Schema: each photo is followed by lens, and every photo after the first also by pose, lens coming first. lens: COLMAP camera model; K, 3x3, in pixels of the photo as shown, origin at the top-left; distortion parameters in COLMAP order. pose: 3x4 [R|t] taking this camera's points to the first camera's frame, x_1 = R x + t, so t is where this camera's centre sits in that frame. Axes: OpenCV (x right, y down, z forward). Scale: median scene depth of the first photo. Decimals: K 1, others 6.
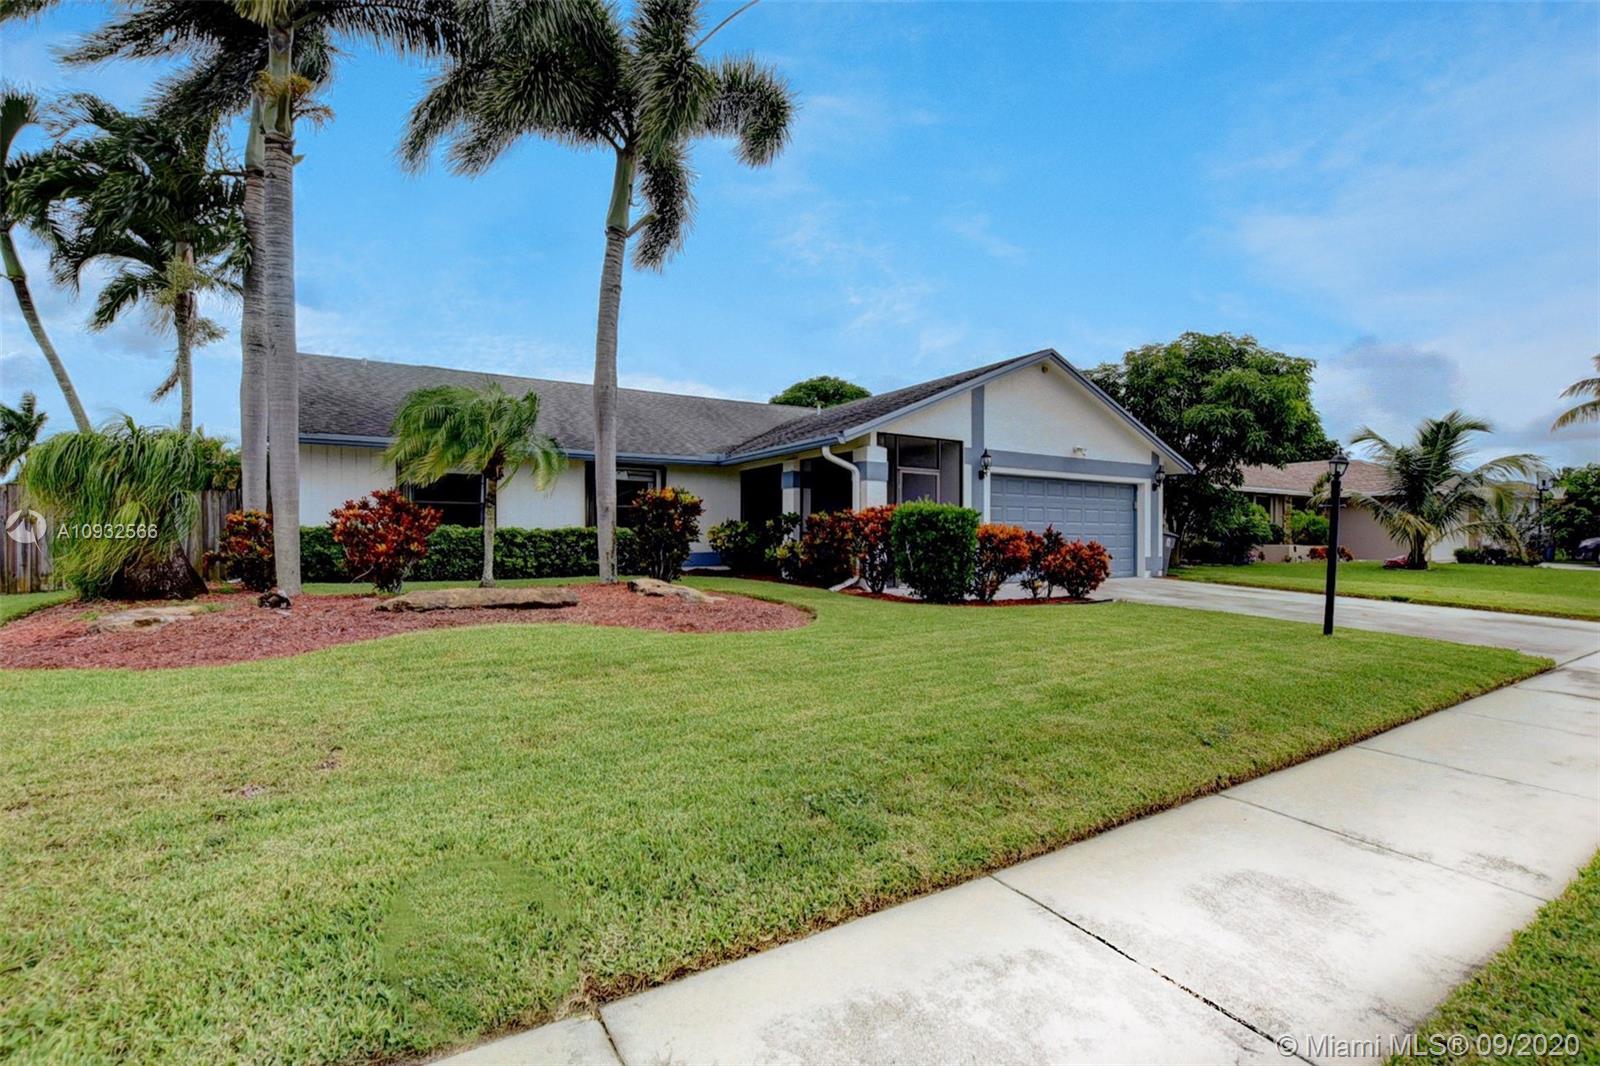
lens RADIAL K [[702.0, 0, 804.0], [0, 702.0, 543.8], [0, 0, 1]] dist [-0.028173, 0.001175]
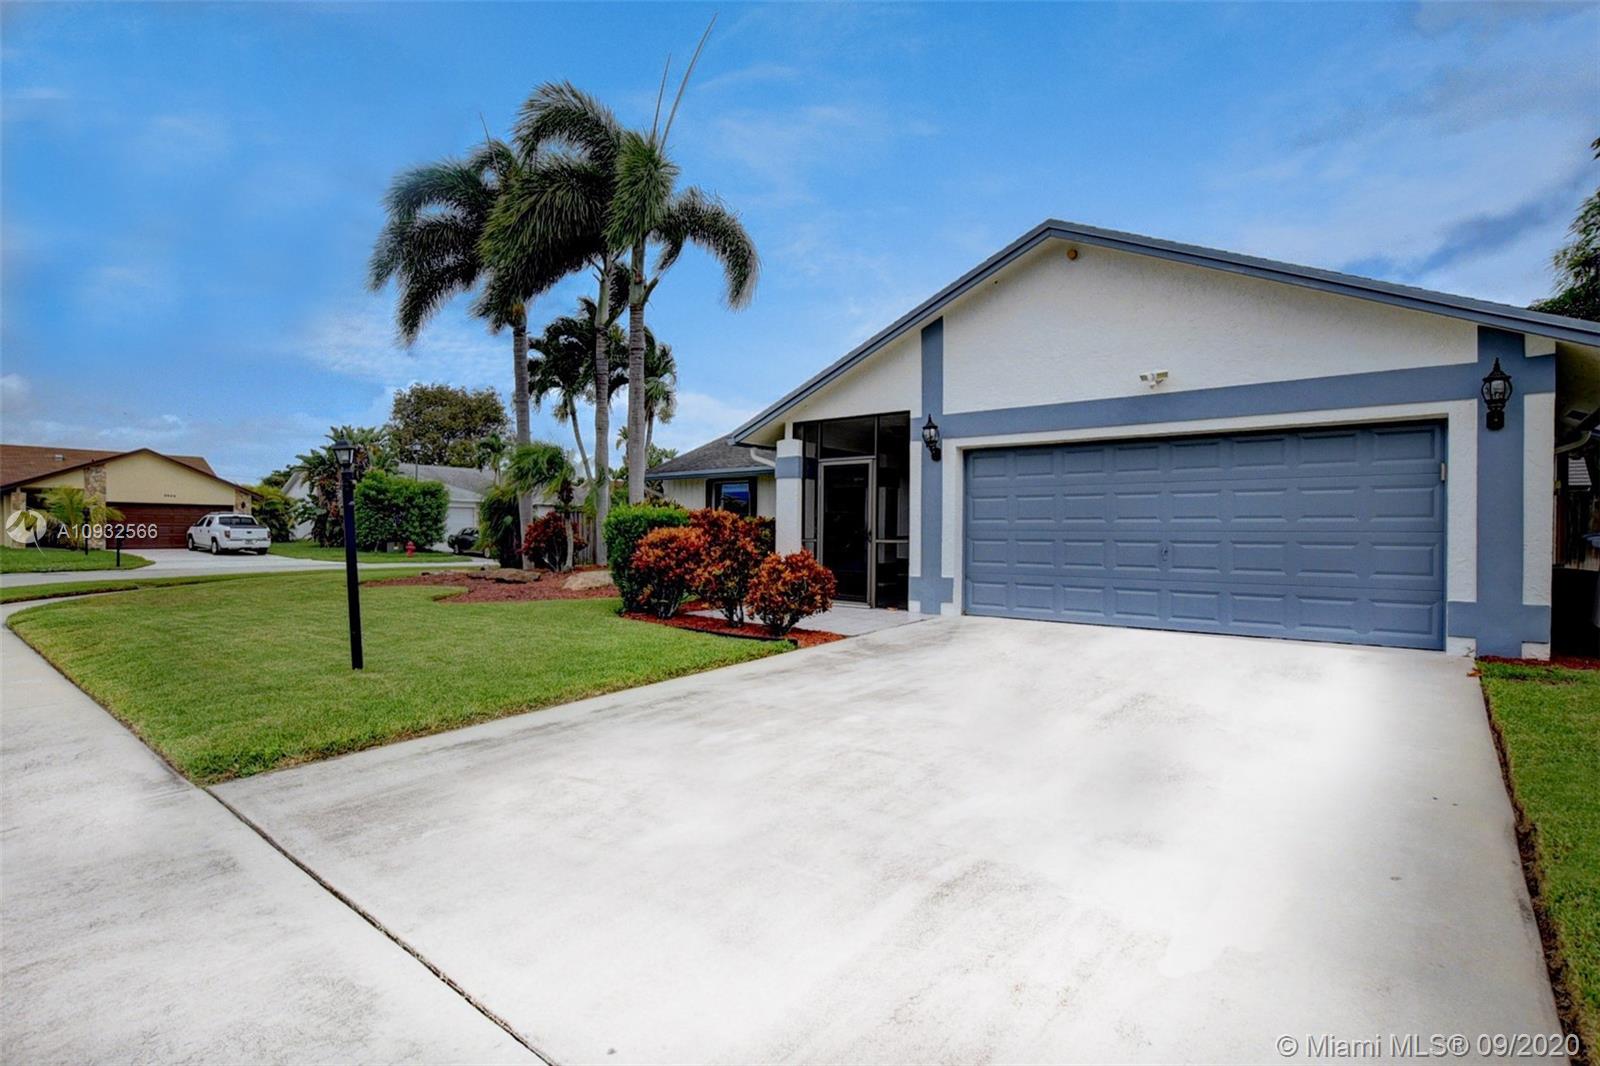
lens RADIAL K [[772.8, 0, 801.6], [0, 772.8, 538.1], [0, 0, 1]] dist [-0.015349, 0.000174]
pose [[0.337094, 0.003226, -0.941466, 1.010528], [-0.018783, 0.999818, -0.003299, -0.012744], [0.941284, 0.018796, 0.337093, 0.684650]]
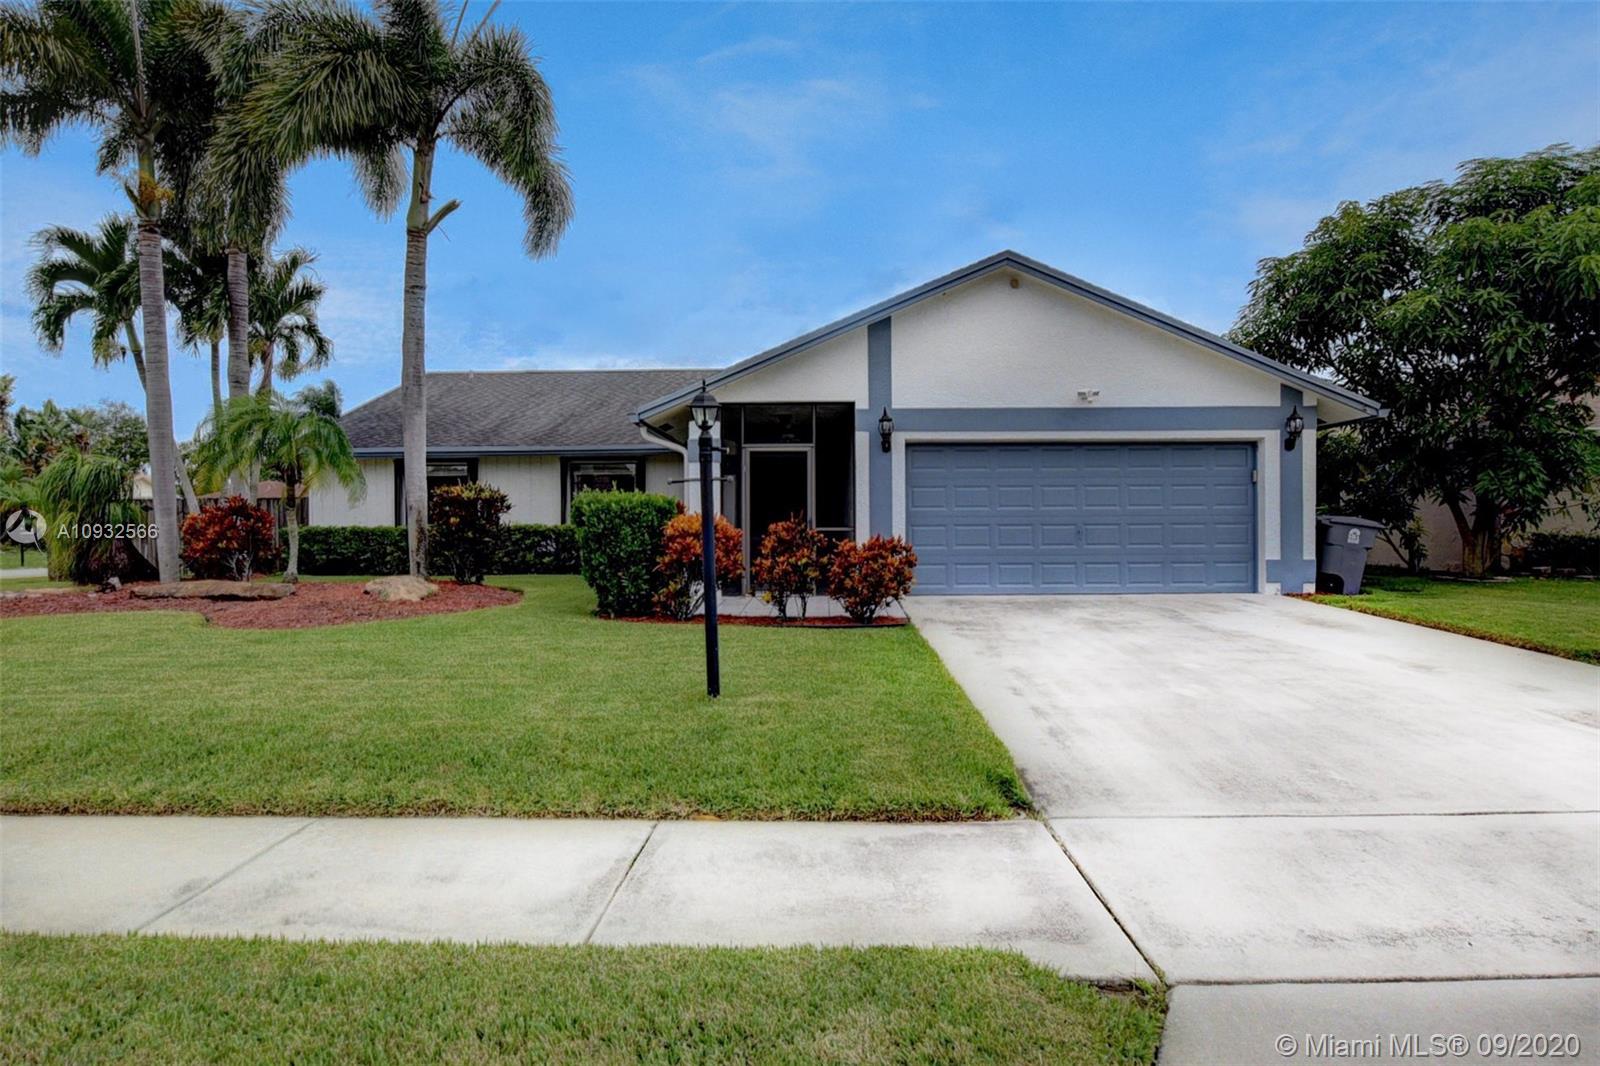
lens RADIAL K [[817.3, 0, 808.1], [0, 817.3, 541.0], [0, 0, 1]] dist [-0.027538, 0.000248]
pose [[0.838580, -0.001142, -0.544778, 0.708972], [0.002595, 0.999995, 0.001898, -0.001853], [0.544773, -0.003005, 0.838578, 0.273002]]
